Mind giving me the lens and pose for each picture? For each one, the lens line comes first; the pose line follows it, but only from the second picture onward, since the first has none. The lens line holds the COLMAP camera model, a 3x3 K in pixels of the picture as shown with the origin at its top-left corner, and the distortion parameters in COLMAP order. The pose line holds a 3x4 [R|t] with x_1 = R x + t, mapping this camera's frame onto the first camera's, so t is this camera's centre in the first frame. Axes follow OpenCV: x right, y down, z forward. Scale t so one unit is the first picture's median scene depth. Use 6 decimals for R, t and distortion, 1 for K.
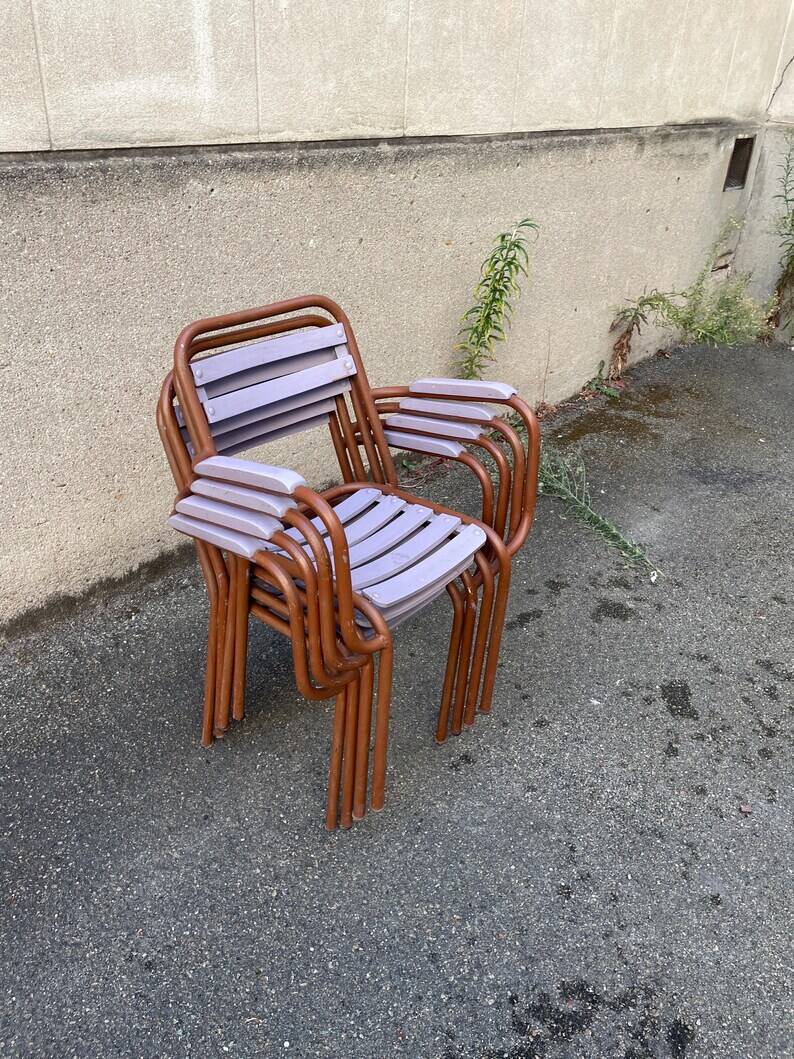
lens RADIAL K [[800.6, 0, 409.7], [0, 800.6, 513.2], [0, 0, 1]] dist [0.088130, -0.112880]
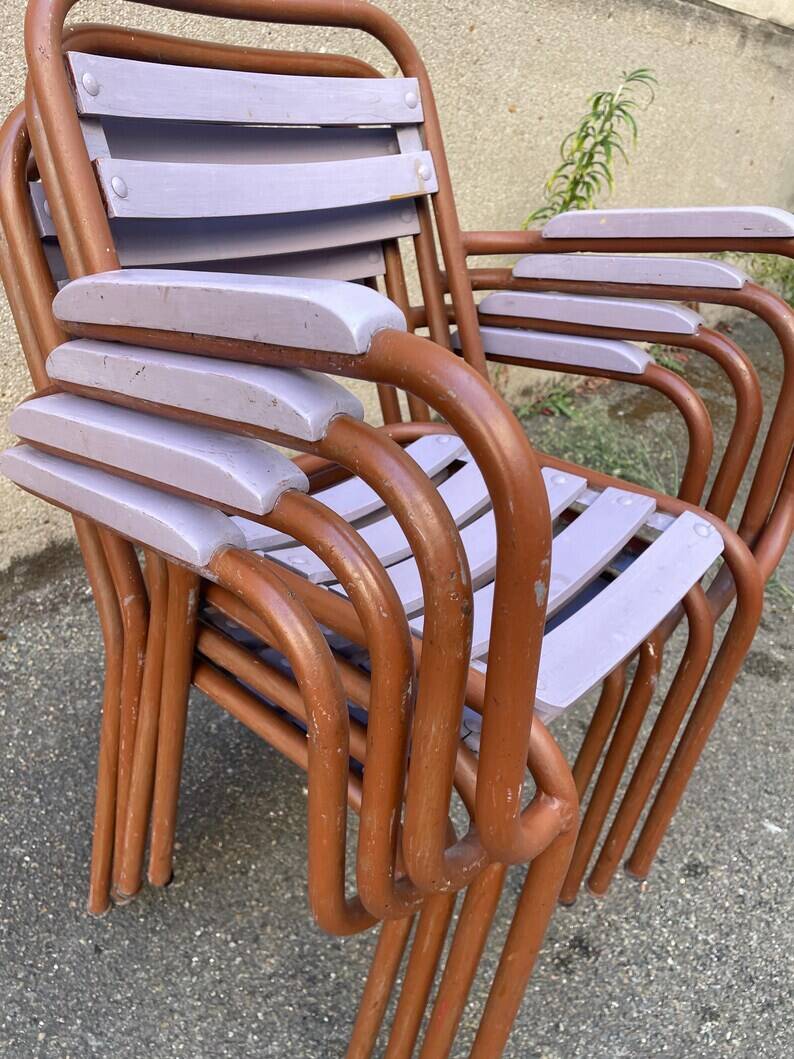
lens RADIAL K [[802.3, 0, 404.2], [0, 802.3, 525.3], [0, 0, 1]] dist [0.080741, -0.105129]
pose [[0.997264, 0.049491, 0.054916, -0.091555], [-0.050104, 0.998696, 0.009828, 0.020687], [-0.054358, -0.012552, 0.998443, 0.451712]]
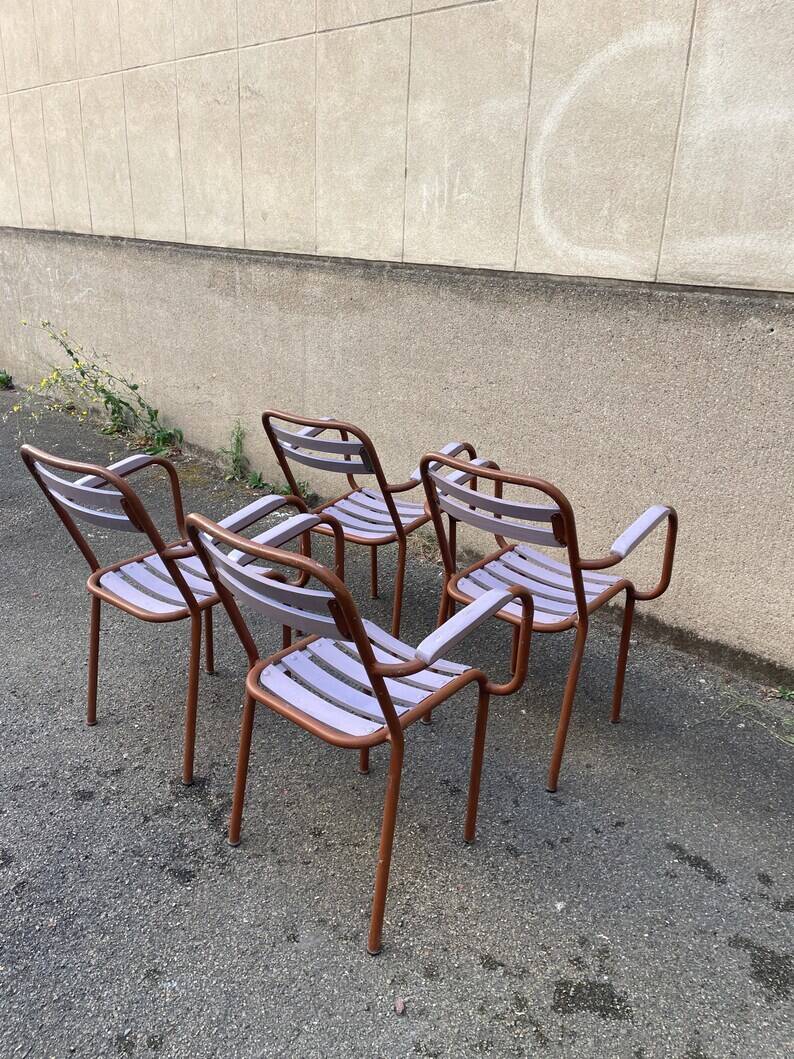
lens RADIAL K [[800.6, 0, 394.3], [0, 800.6, 532.4], [0, 0, 1]] dist [0.088130, -0.112880]
pose [[-0.043667, 0.306718, -0.950798, 0.980643], [-0.524807, 0.802776, 0.283070, -0.234931], [0.850100, 0.511347, 0.125913, 0.602675]]
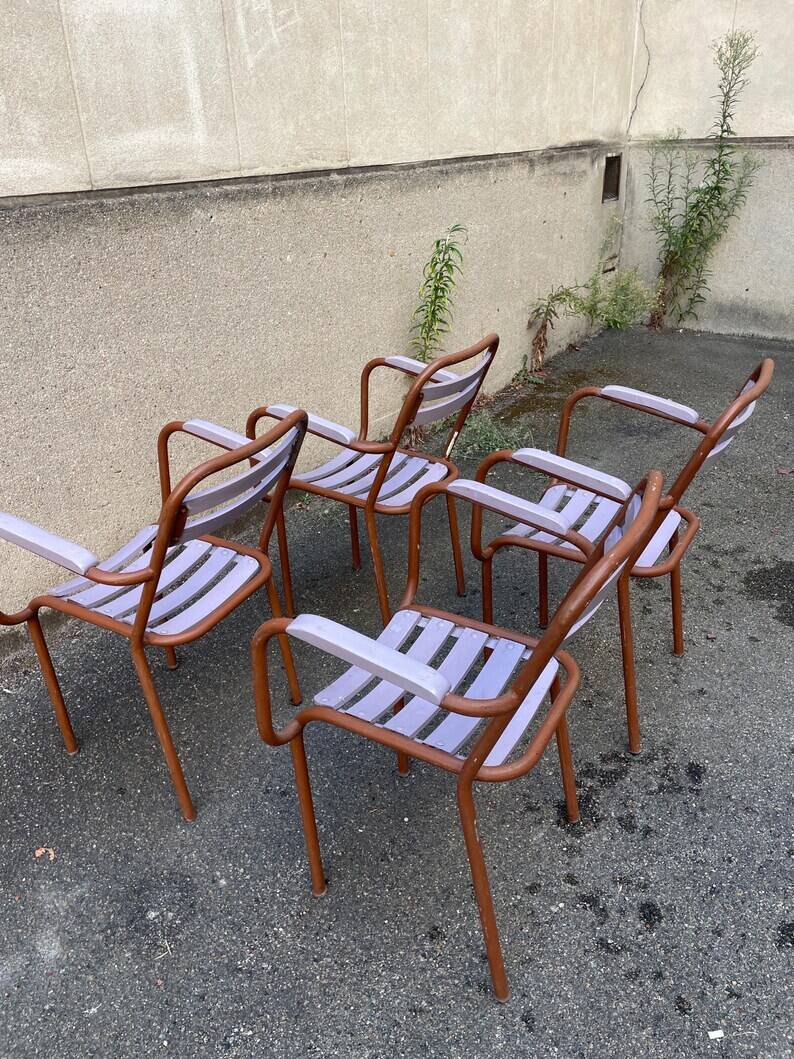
lens RADIAL K [[800.6, 0, 398.5], [0, 800.6, 529.9], [0, 0, 1]] dist [0.088130, -0.112880]
pose [[0.986361, -0.139247, 0.087759, -0.147808], [0.144067, 0.988243, -0.051191, 0.180422], [-0.079599, 0.063136, 0.994826, -0.218132]]
